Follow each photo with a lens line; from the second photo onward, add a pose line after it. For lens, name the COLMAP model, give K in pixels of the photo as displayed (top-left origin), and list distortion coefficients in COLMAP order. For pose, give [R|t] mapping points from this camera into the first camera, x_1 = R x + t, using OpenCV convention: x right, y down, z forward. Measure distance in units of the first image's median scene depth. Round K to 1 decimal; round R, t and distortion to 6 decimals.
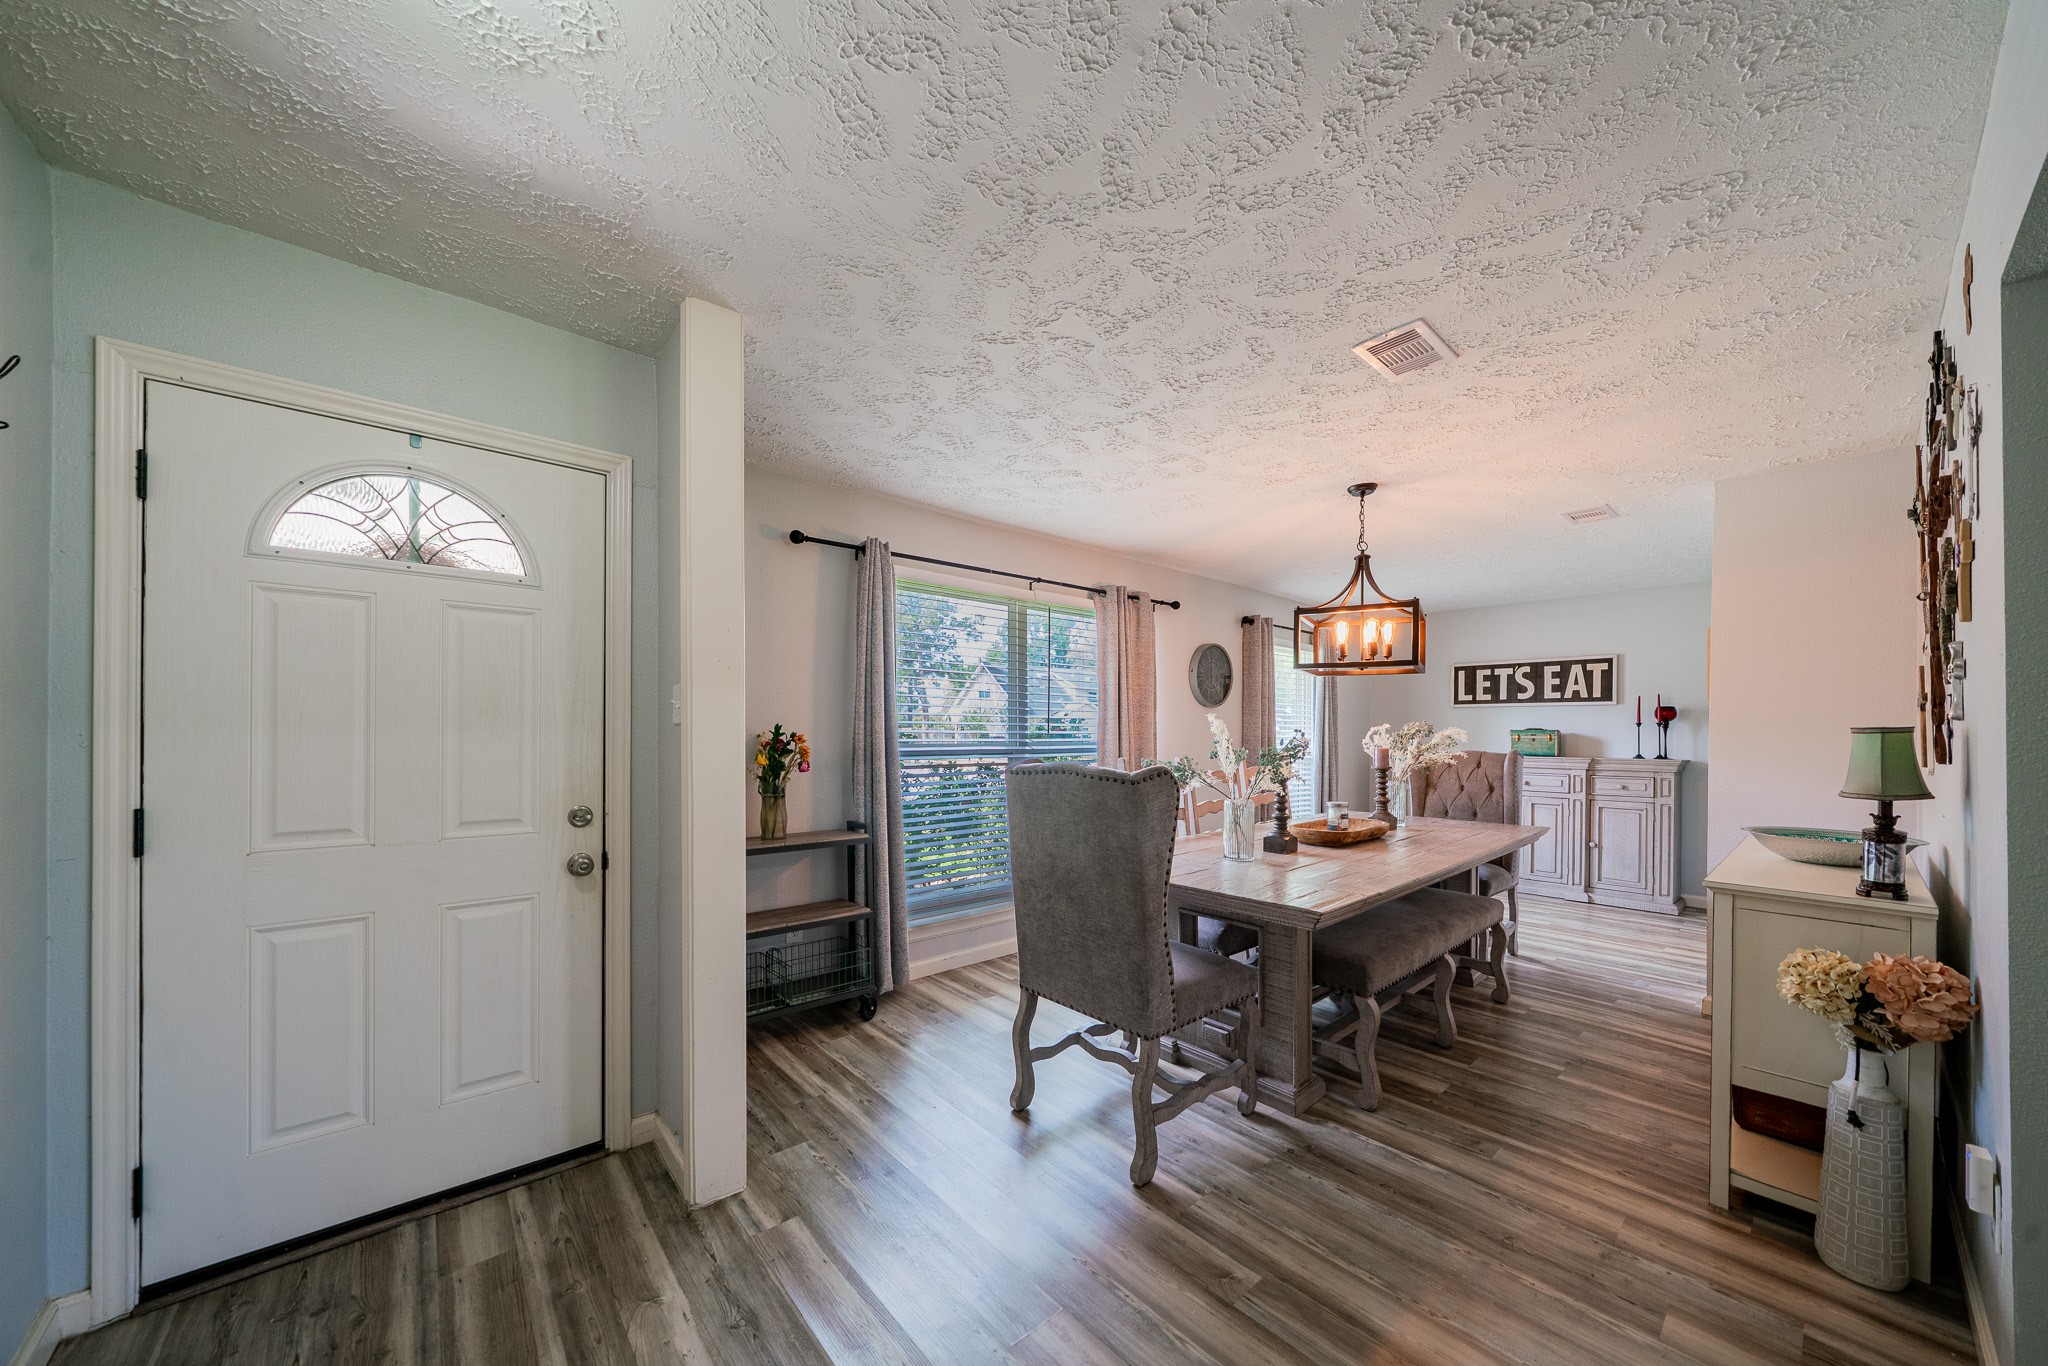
lens RADIAL K [[717.6, 0, 1020.1], [0, 717.6, 739.6], [0, 0, 1]] dist [-0.009067, 0.000060]
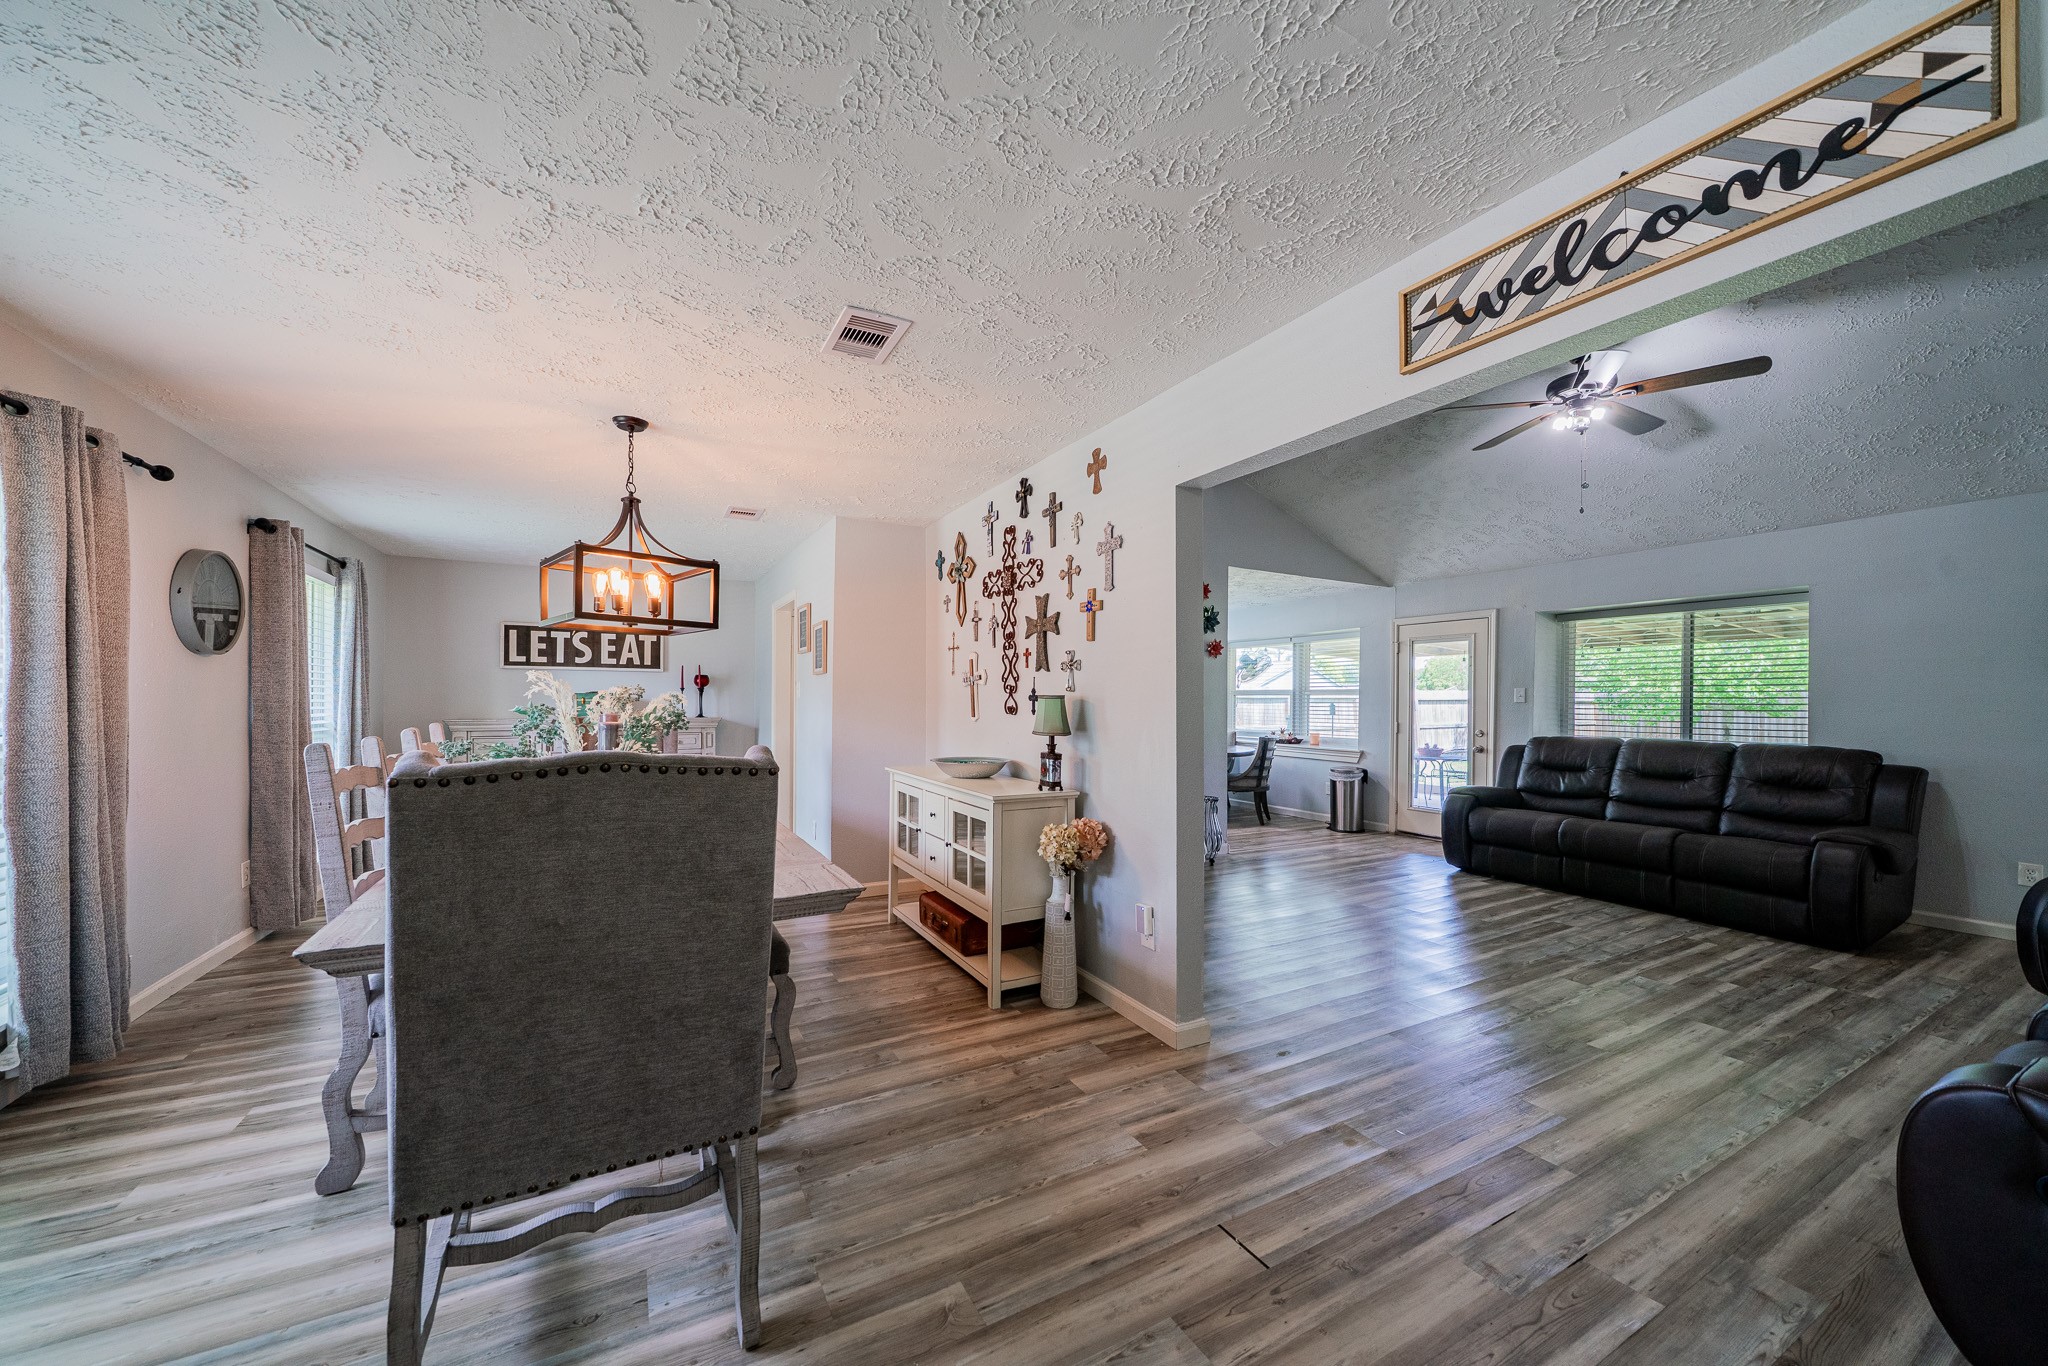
lens RADIAL K [[686.9, 0, 1018.9], [0, 686.9, 700.1], [0, 0, 1]] dist [-0.006223, -0.000168]
pose [[0.232024, -0.005946, 0.972692, -0.267351], [0.007712, 0.999961, 0.004273, -0.006781], [-0.972680, 0.006510, 0.232061, 0.372009]]
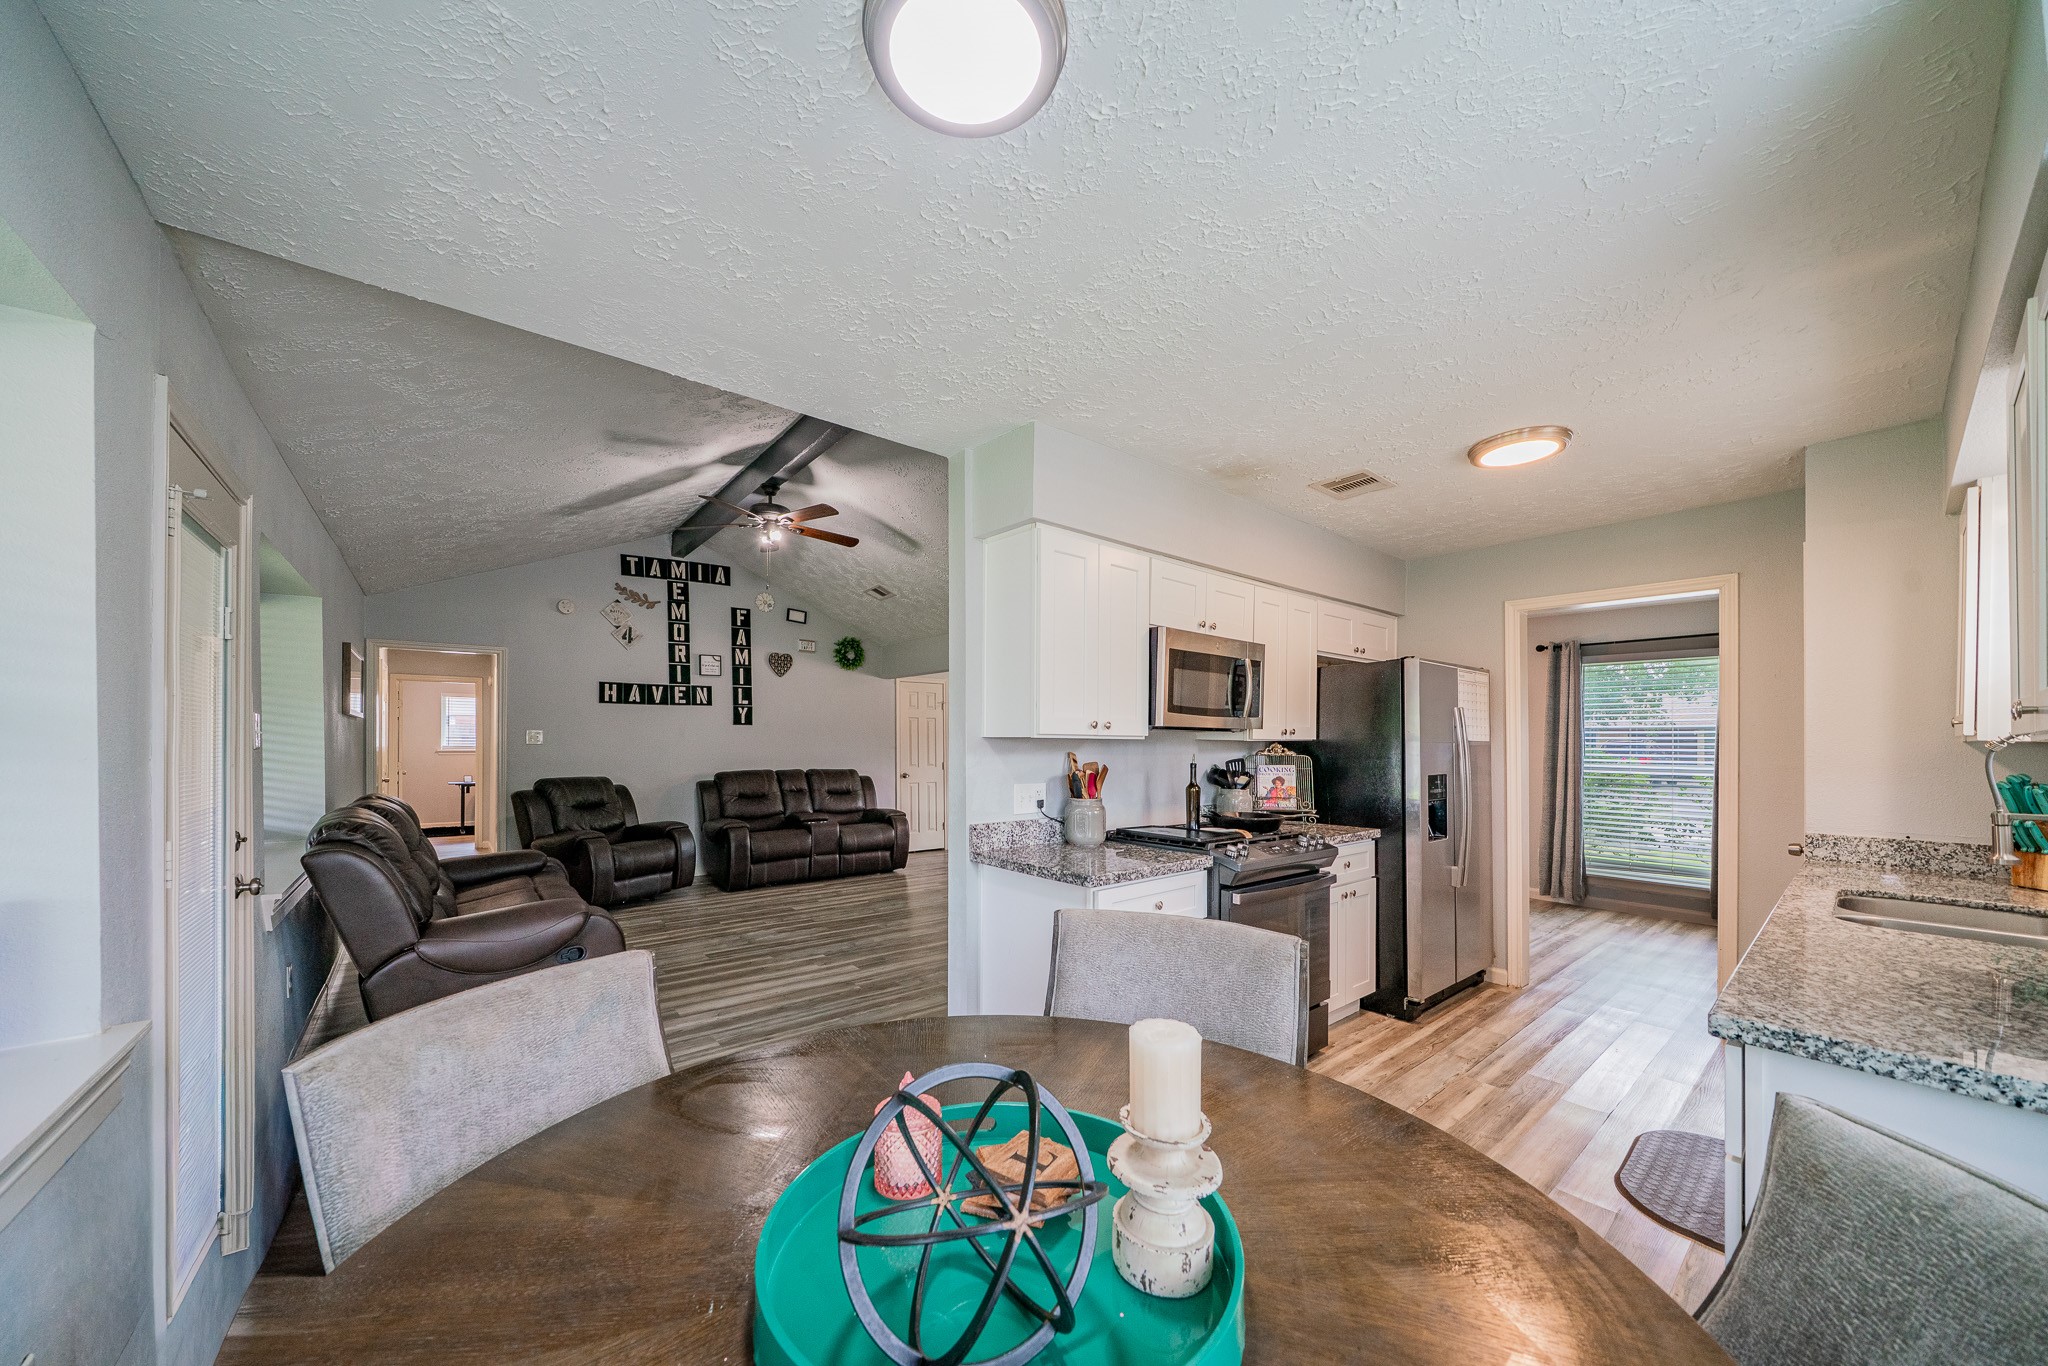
lens RADIAL K [[717.6, 0, 1020.1], [0, 717.6, 739.6], [0, 0, 1]] dist [-0.009067, 0.000060]
pose [[-0.018869, -0.013694, -0.999728, 2.470136], [-0.015322, 0.999793, -0.013406, 0.000416], [0.999705, 0.015064, -0.019075, 0.331056]]
